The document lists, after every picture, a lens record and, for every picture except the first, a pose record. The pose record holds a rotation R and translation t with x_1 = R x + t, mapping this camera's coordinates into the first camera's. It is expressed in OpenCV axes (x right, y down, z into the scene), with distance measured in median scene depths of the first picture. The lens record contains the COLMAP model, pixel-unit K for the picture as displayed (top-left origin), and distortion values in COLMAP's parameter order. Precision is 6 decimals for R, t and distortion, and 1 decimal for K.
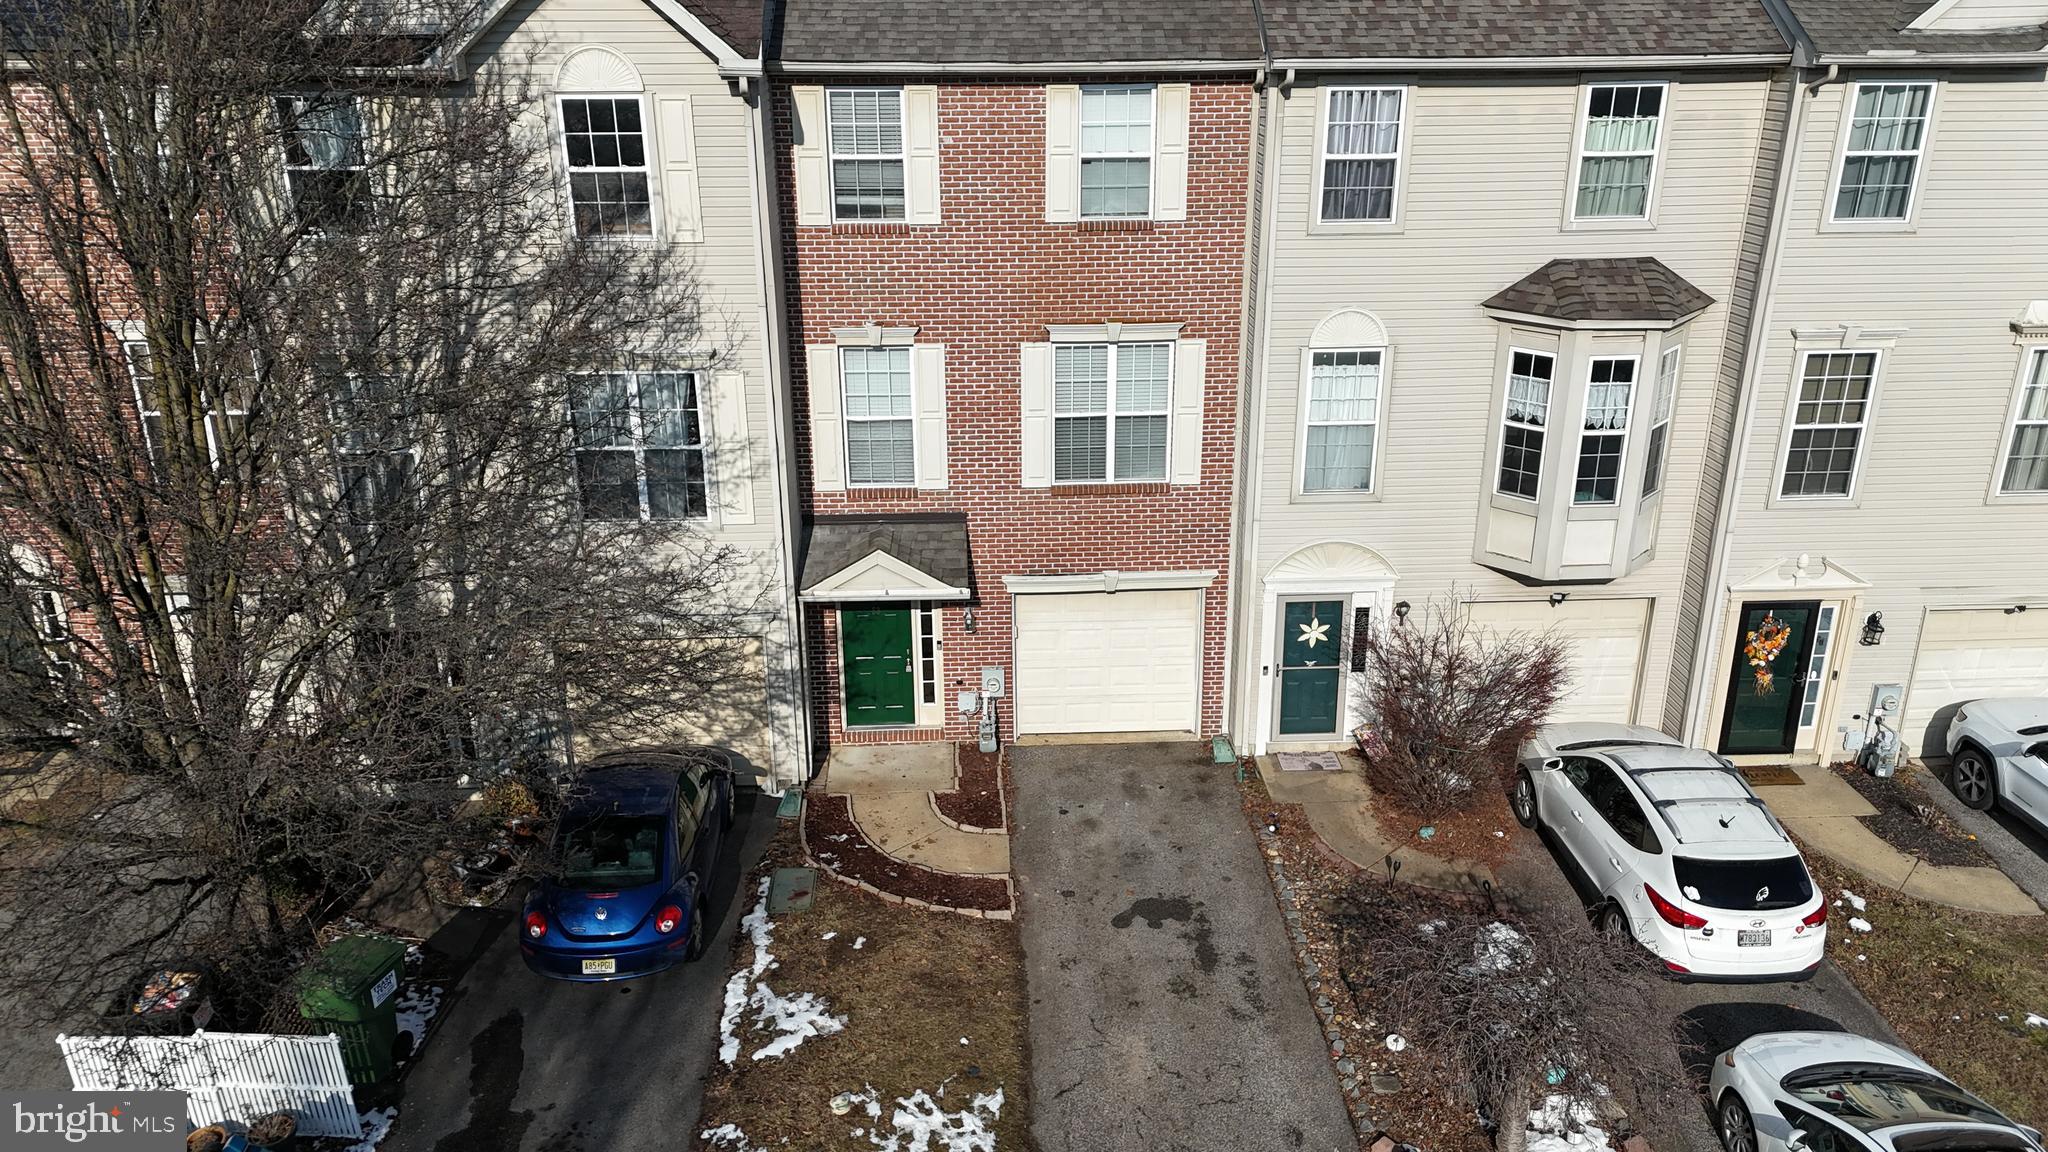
lens RADIAL K [[1503.3, 0, 1023.9], [0, 1503.3, 574.6], [0, 0, 1]] dist [0.060814, -0.017375]
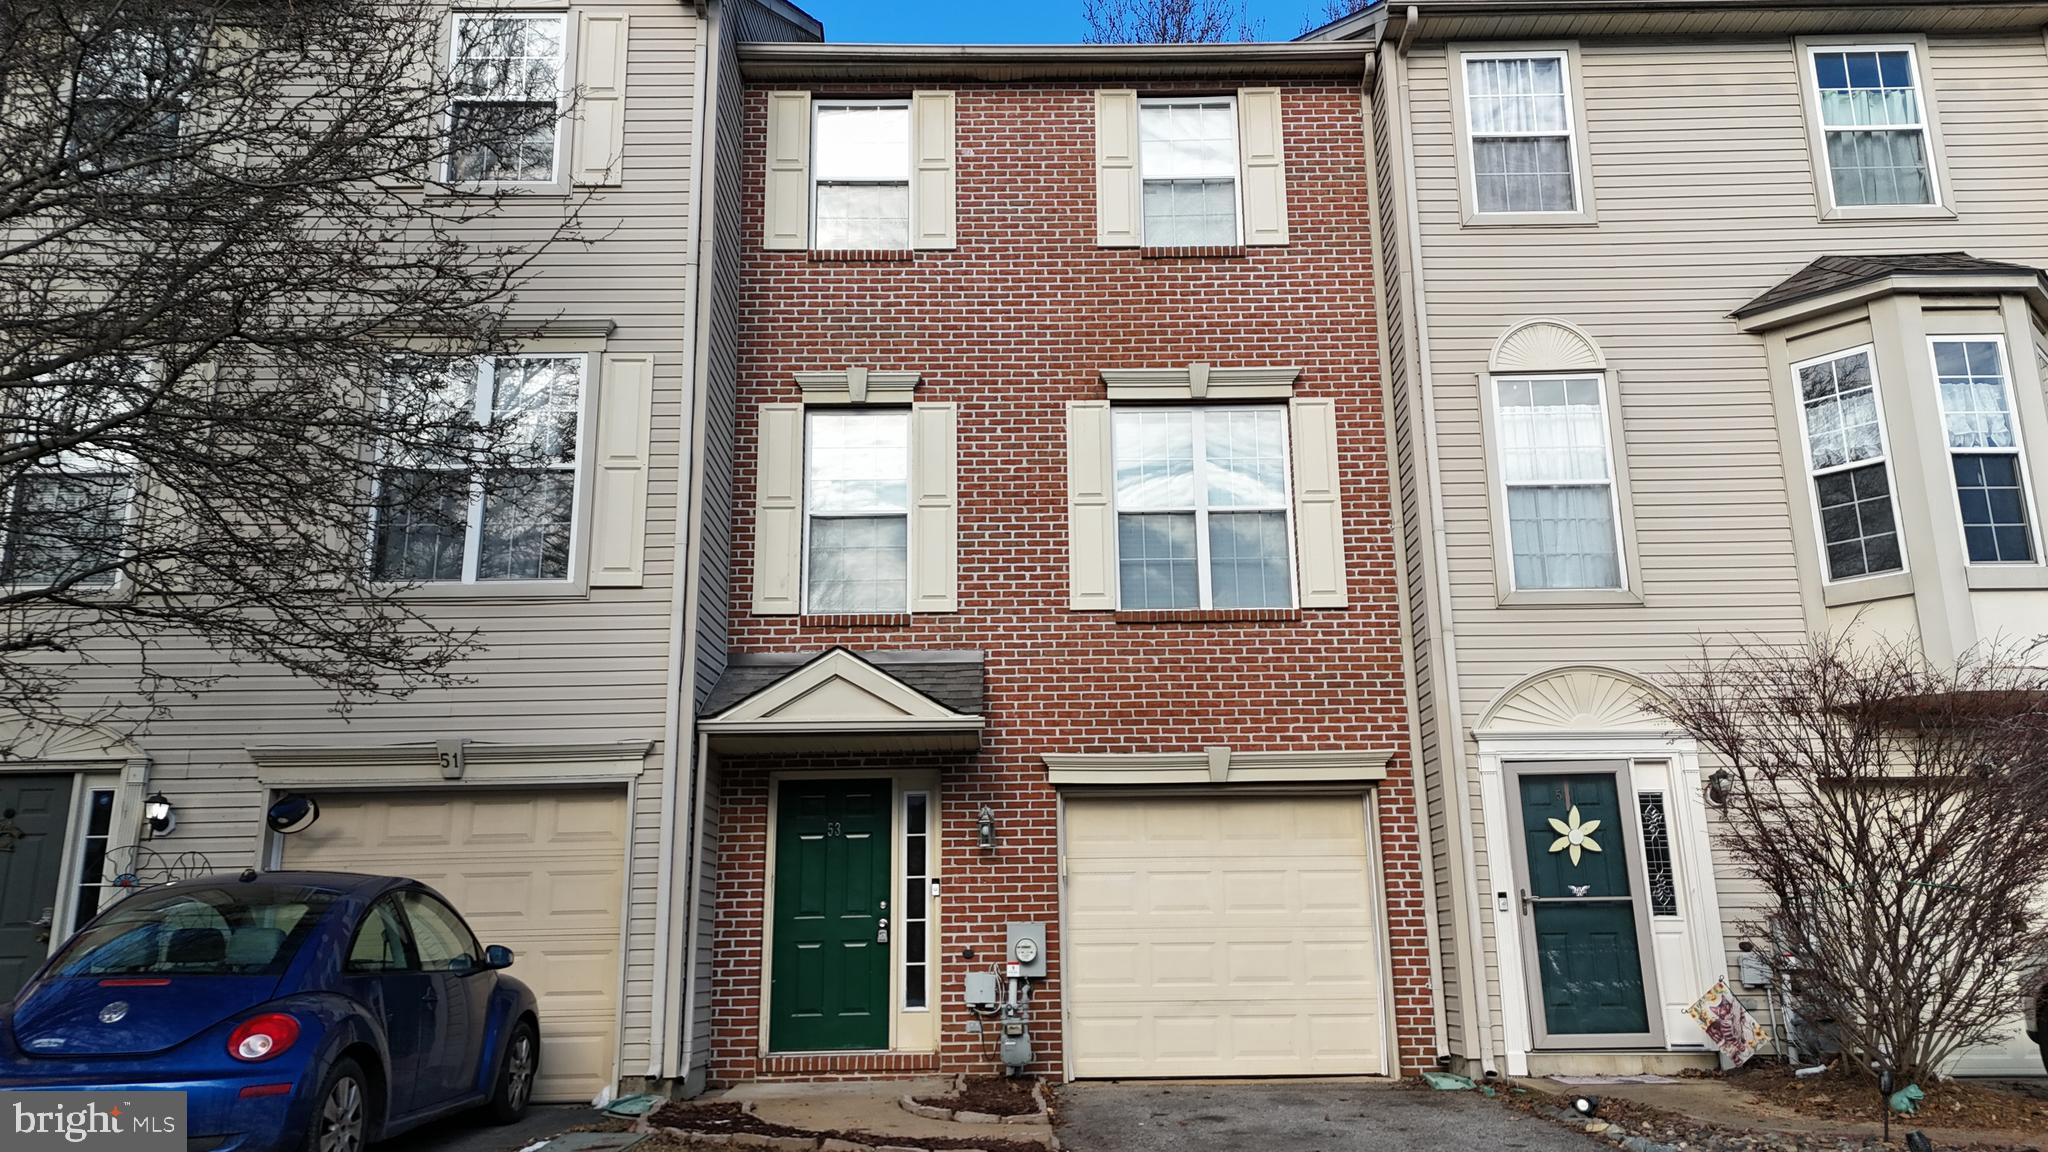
lens RADIAL K [[1503.3, 0, 1028.6], [0, 1503.3, 575.6], [0, 0, 1]] dist [0.060814, -0.017375]
pose [[0.999658, -0.013947, -0.022119, -0.005076], [-0.001532, 0.813186, -0.582001, 0.309235], [0.026104, 0.581836, 0.812887, 0.472347]]
